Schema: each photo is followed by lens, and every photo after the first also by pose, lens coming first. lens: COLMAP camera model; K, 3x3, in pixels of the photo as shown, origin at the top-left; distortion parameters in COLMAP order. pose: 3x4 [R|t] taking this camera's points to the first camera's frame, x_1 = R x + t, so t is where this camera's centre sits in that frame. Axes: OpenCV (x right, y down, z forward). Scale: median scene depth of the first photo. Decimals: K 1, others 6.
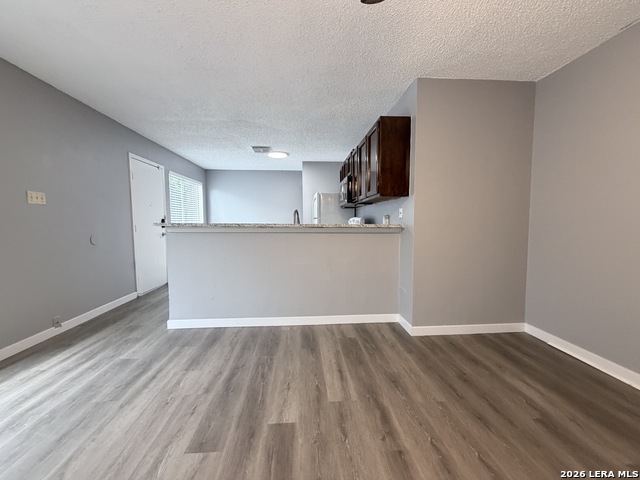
lens RADIAL K [[255.5, 0, 317.6], [0, 255.5, 241.7], [0, 0, 1]] dist [-0.000690, 0.000635]
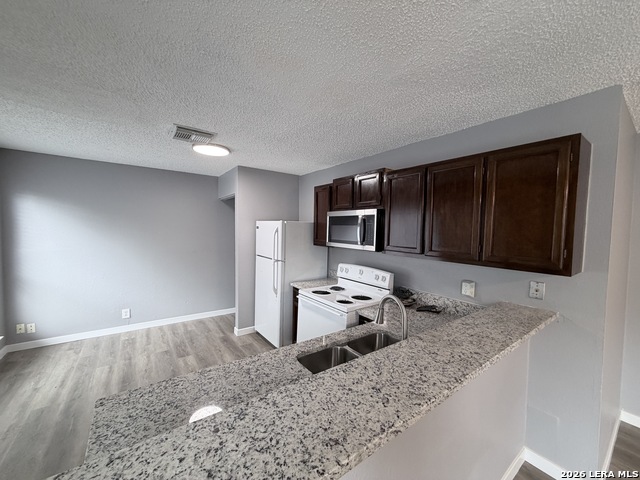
lens RADIAL K [[255.5, 0, 318.0], [0, 255.5, 240.8], [0, 0, 1]] dist [-0.000690, 0.000635]
pose [[0.850219, -0.004704, 0.526408, -0.608537], [0.016642, 0.999700, -0.017945, -0.303904], [-0.526166, 0.024018, 0.850043, 0.976154]]
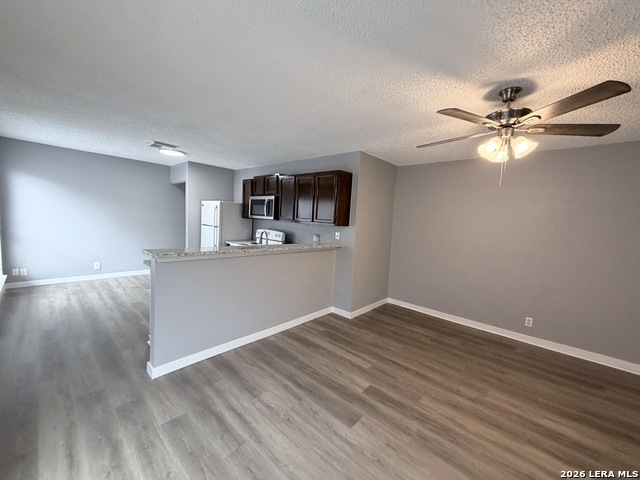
lens RADIAL K [[255.5, 0, 317.7], [0, 255.5, 241.1], [0, 0, 1]] dist [-0.000690, 0.000635]
pose [[0.723979, -0.018126, 0.689584, -0.961885], [-0.004981, 0.999491, 0.031502, -0.165961], [-0.689804, -0.026241, 0.723520, 0.061222]]
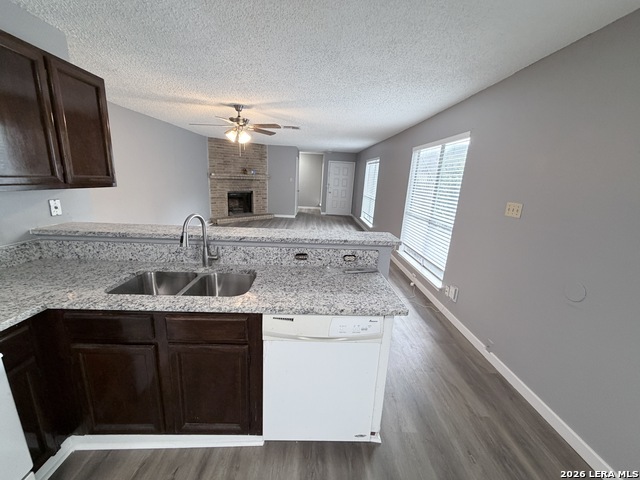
lens RADIAL K [[255.5, 0, 318.0], [0, 255.5, 240.7], [0, 0, 1]] dist [-0.000690, 0.000635]
pose [[-0.997670, -0.058213, 0.035571, -0.510717], [-0.044394, 0.949893, 0.309408, -0.350598], [-0.051800, 0.307108, -0.950264, 2.131436]]
